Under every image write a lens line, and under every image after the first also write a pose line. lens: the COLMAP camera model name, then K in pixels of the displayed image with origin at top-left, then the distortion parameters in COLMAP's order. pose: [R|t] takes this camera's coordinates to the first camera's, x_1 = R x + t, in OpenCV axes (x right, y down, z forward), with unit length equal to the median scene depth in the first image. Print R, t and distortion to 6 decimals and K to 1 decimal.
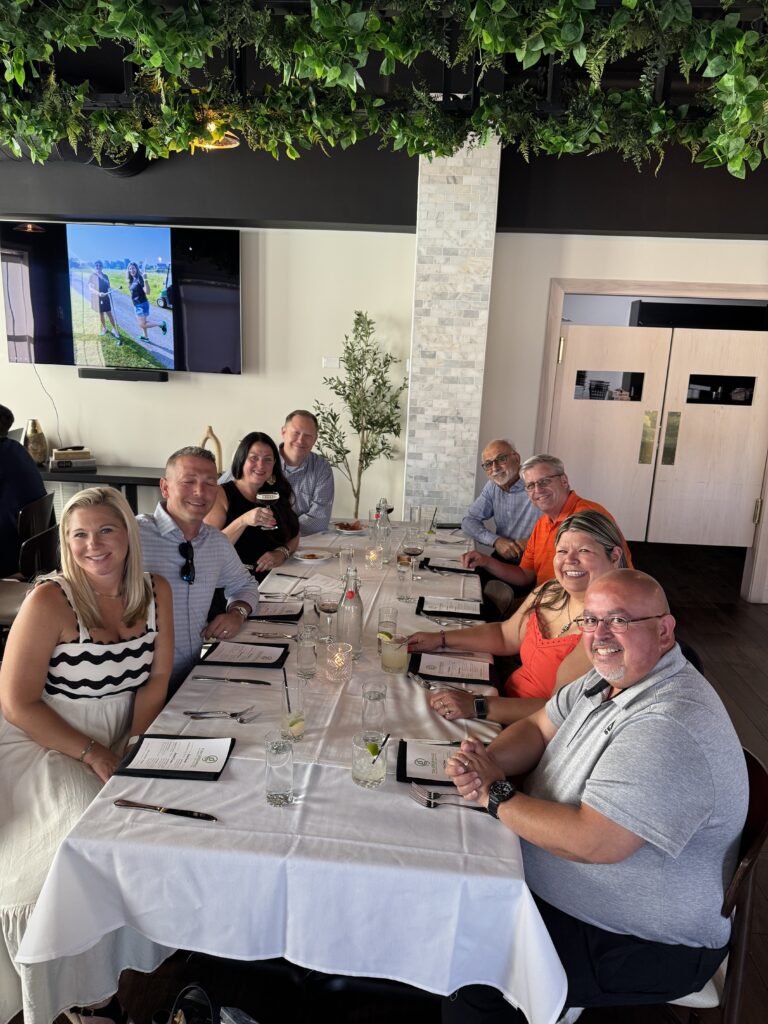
lens RADIAL K [[719.4, 0, 384.2], [0, 719.4, 511.9], [0, 0, 1]] dist [0.011996, 0.001442]
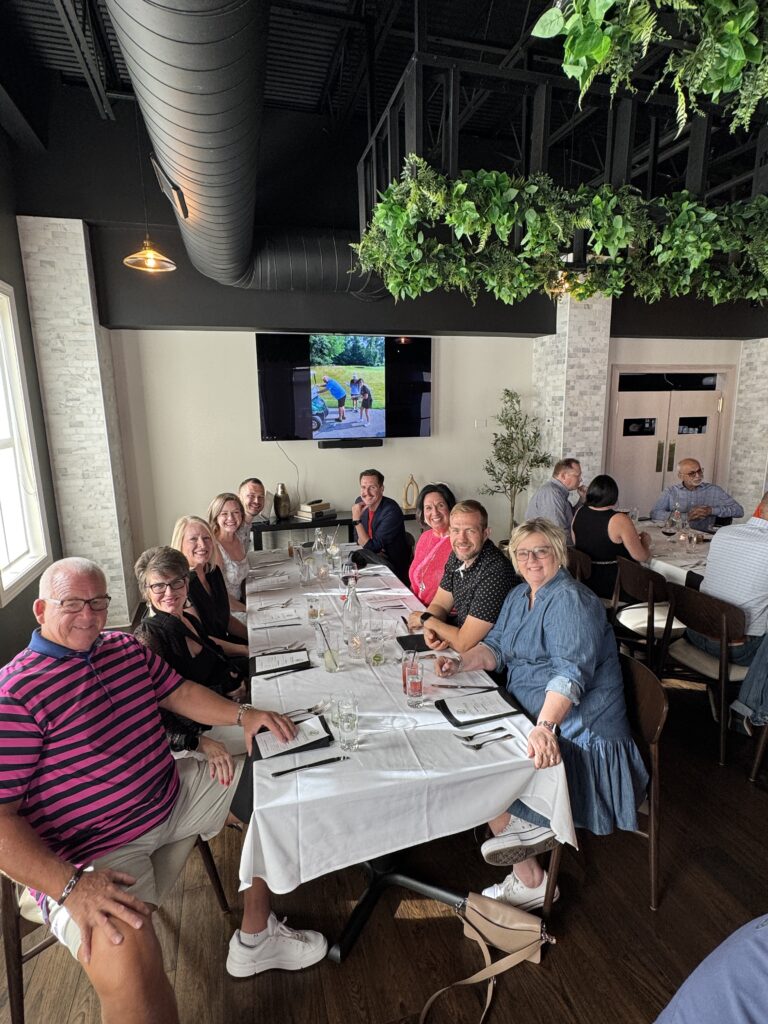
lens RADIAL K [[539.3, 0, 385.8], [0, 539.3, 511.7], [0, 0, 1]] dist [-0.003192, -0.000105]
pose [[0.933188, -0.120770, 0.338489, -0.749614], [0.136542, 0.990365, -0.023081, -0.035434], [-0.332440, 0.067757, 0.940687, 0.038418]]
